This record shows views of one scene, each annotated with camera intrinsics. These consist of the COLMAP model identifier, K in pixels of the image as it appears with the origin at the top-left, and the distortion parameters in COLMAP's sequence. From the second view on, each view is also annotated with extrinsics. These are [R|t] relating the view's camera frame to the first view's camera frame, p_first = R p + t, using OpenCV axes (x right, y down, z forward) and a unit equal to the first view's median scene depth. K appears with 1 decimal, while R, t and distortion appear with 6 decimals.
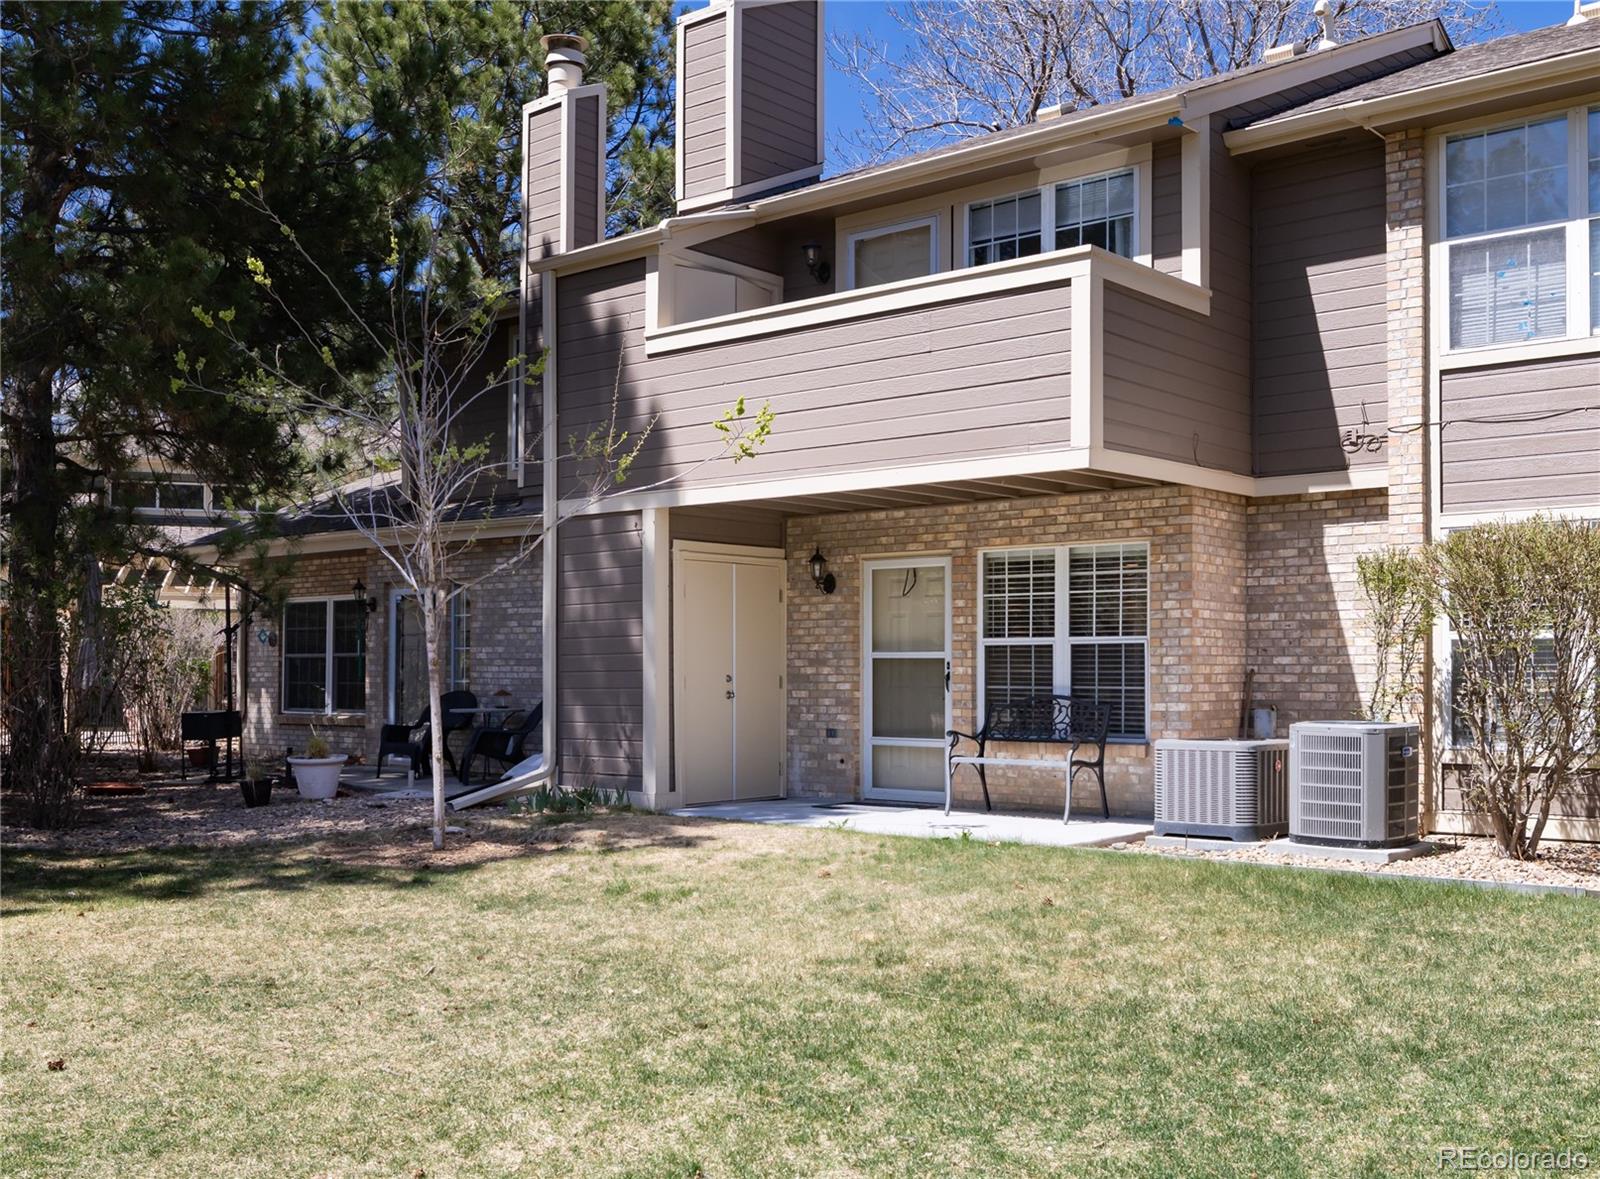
lens RADIAL K [[1621.7, 0, 799.3], [0, 1621.7, 649.9], [0, 0, 1]] dist [0.015914, -0.039641]
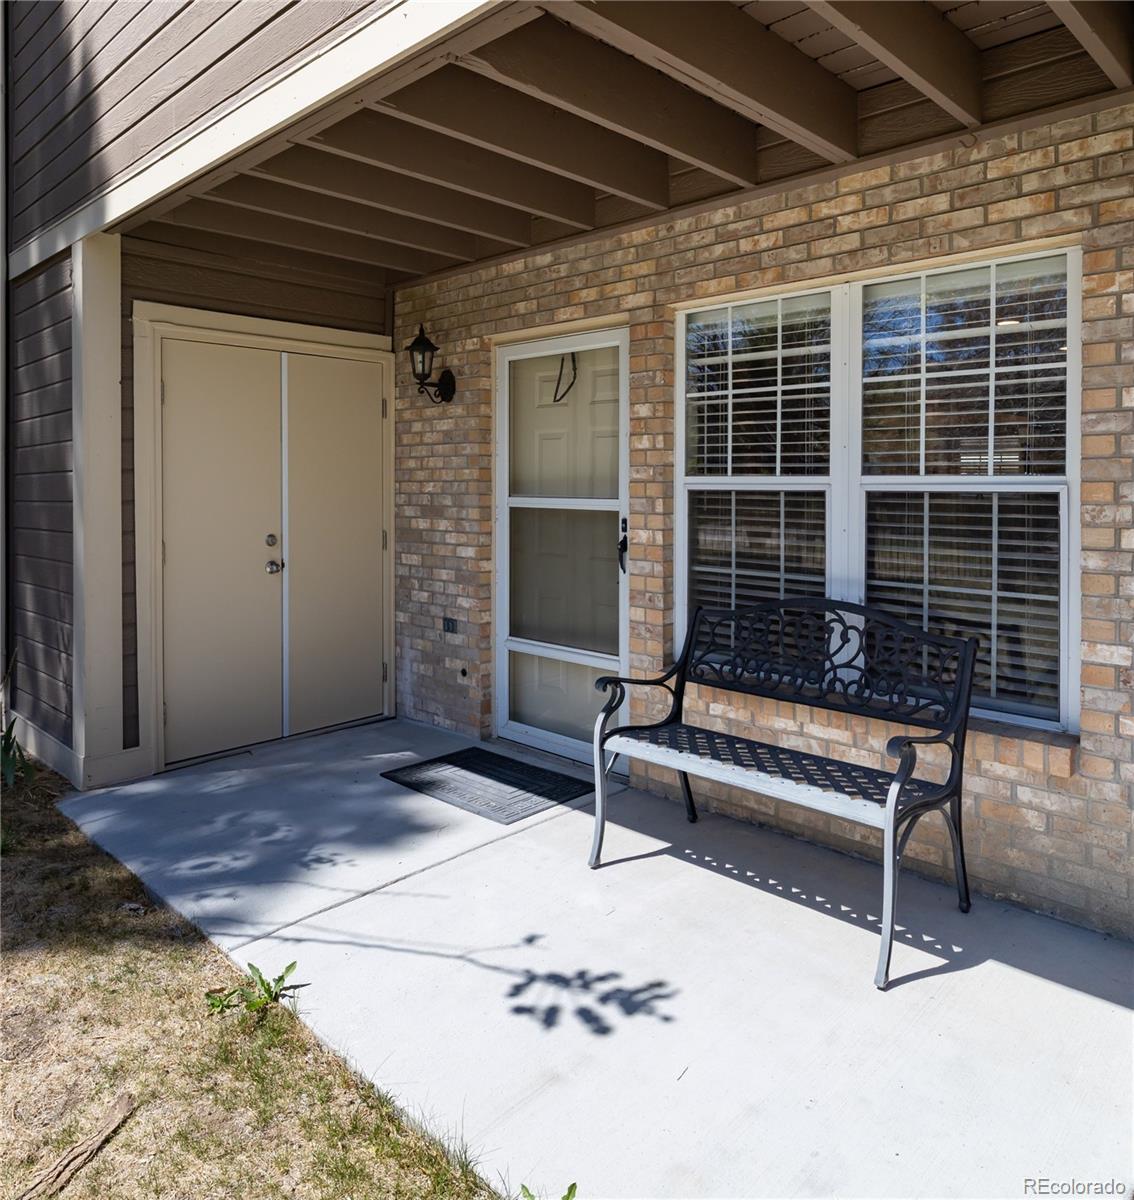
lens RADIAL K [[885.6, 0, 566.6], [0, 885.6, 483.7], [0, 0, 1]] dist [-0.002691, 0.000104]
pose [[0.997362, 0.000634, -0.072587, 0.097045], [0.000588, 0.999858, 0.016812, -0.009821], [0.072587, -0.016810, 0.997220, 0.719701]]
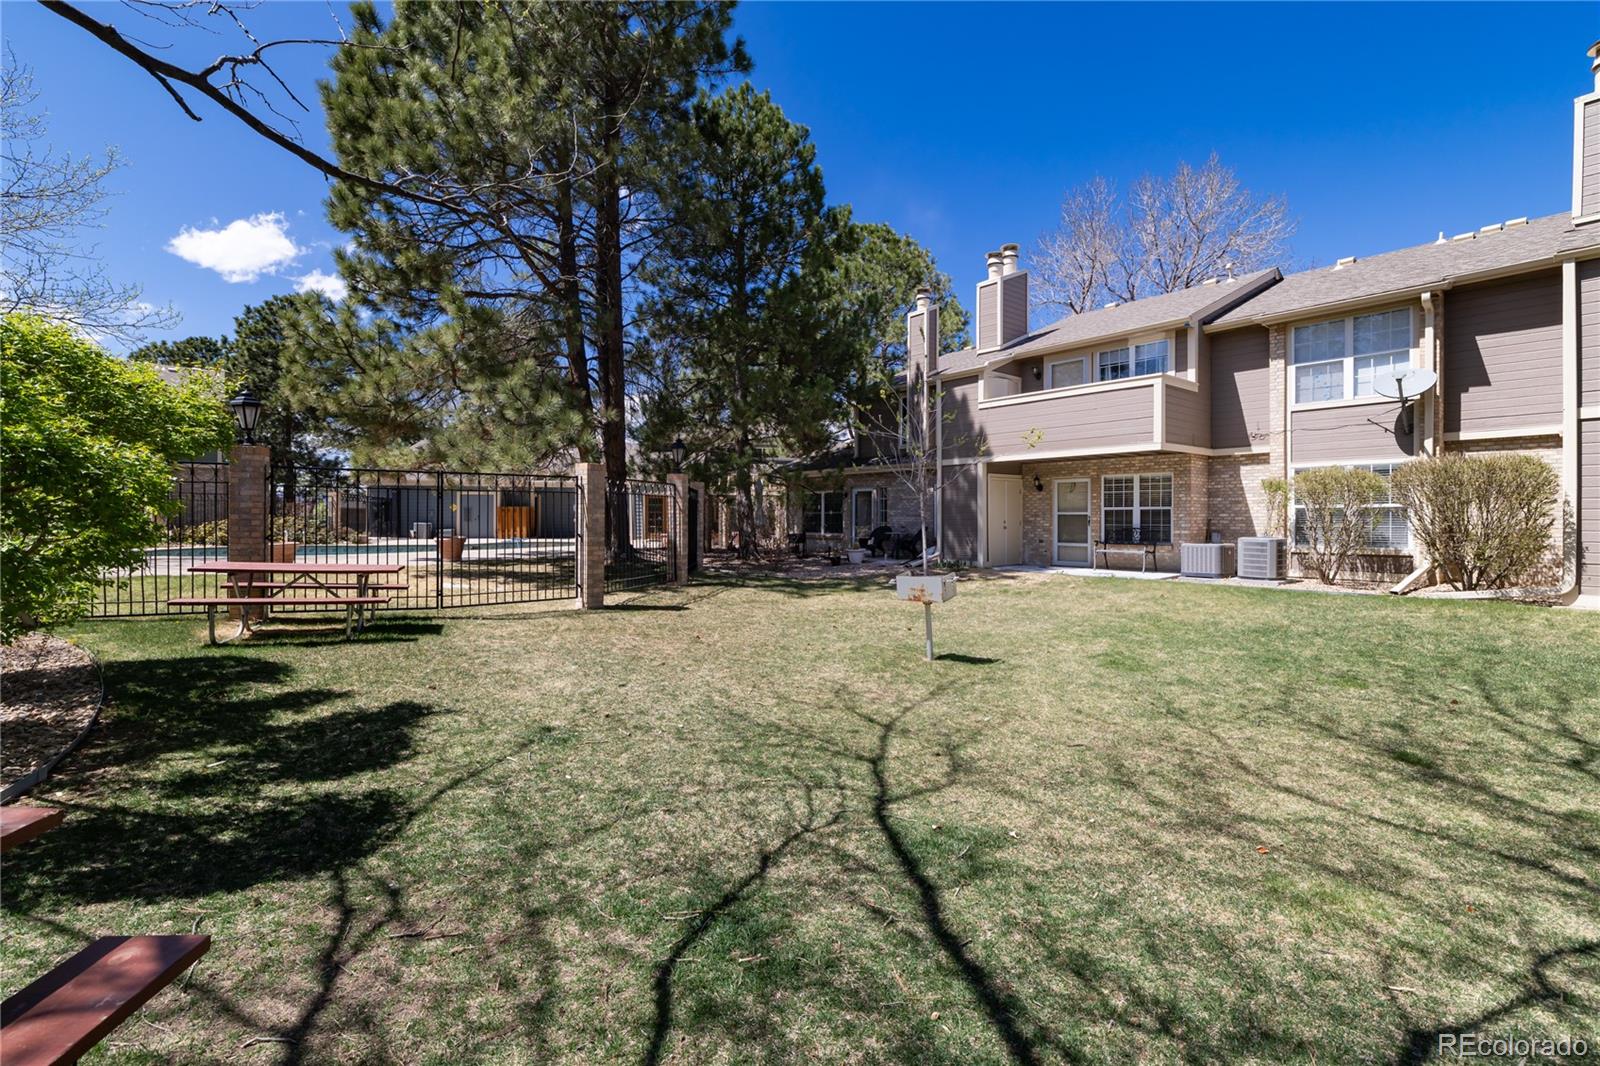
lens RADIAL K [[703.5, 0, 799.6], [0, 703.5, 518.5], [0, 0, 1]] dist [-0.002516, 0.000635]
pose [[0.985764, -0.001699, -0.168124, -0.202770], [0.004270, 0.999879, 0.014935, -0.008565], [0.168078, -0.015441, 0.985653, -0.287683]]
